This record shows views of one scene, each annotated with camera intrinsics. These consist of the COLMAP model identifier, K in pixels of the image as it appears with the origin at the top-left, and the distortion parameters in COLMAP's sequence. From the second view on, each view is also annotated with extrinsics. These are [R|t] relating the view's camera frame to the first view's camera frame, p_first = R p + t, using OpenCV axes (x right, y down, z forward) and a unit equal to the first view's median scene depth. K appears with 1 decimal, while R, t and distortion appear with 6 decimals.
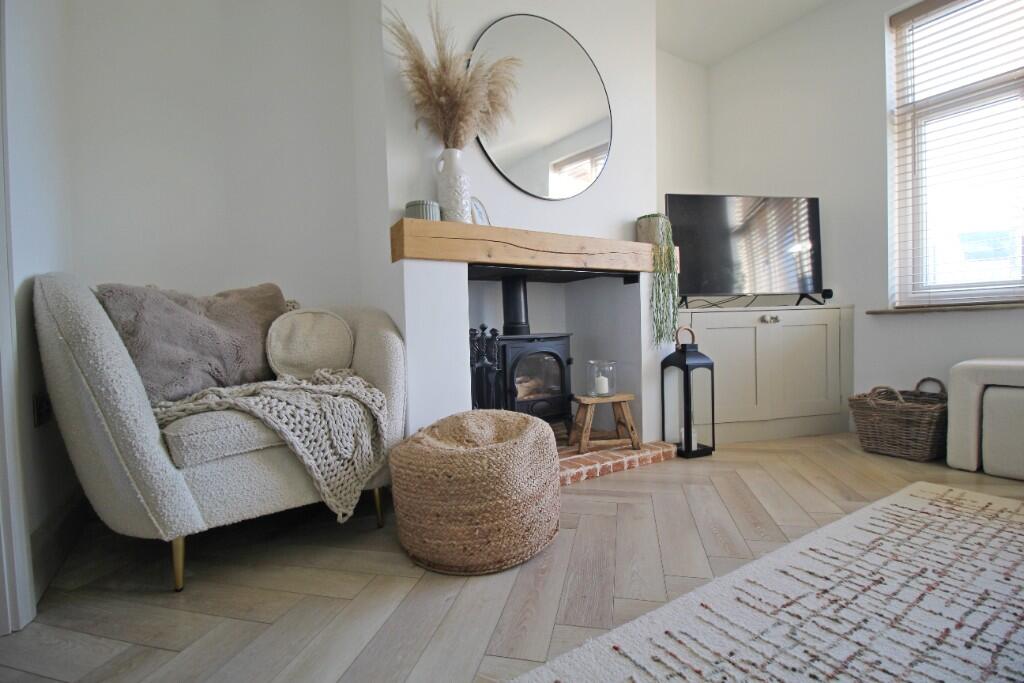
lens RADIAL K [[473.6, 0, 511.4], [0, 473.6, 340.4], [0, 0, 1]] dist [-0.002803, -0.002347]
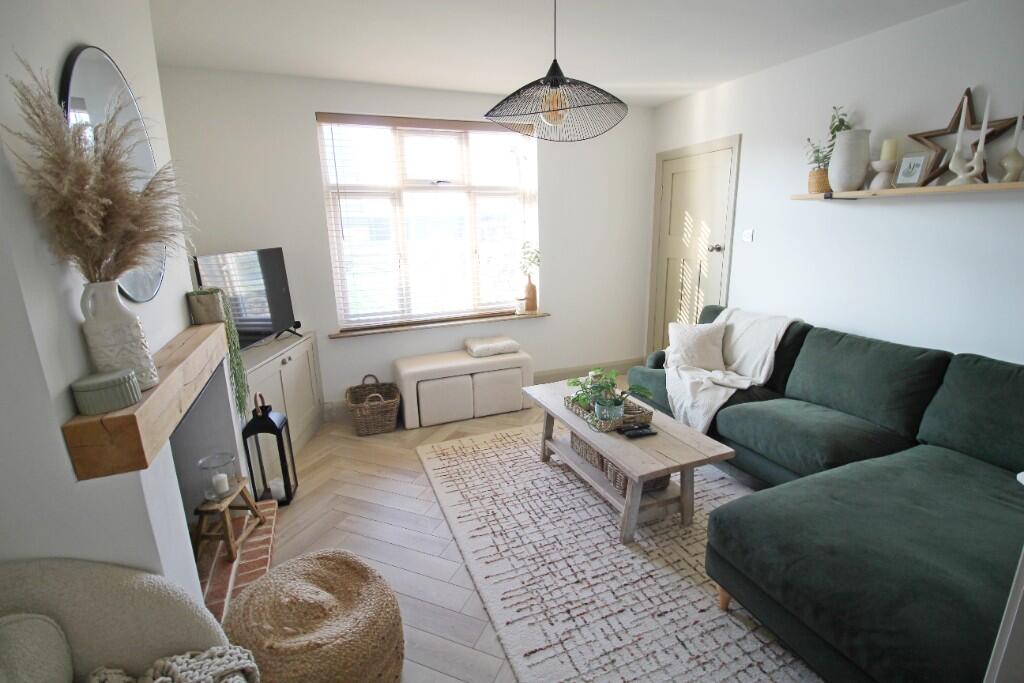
lens RADIAL K [[473.6, 0, 511.8], [0, 473.6, 343.0], [0, 0, 1]] dist [-0.002803, -0.002347]
pose [[0.185995, -0.212429, 0.959312, -0.690422], [0.057435, 0.977030, 0.205216, -0.427545], [-0.980871, 0.016929, 0.193923, 0.299132]]
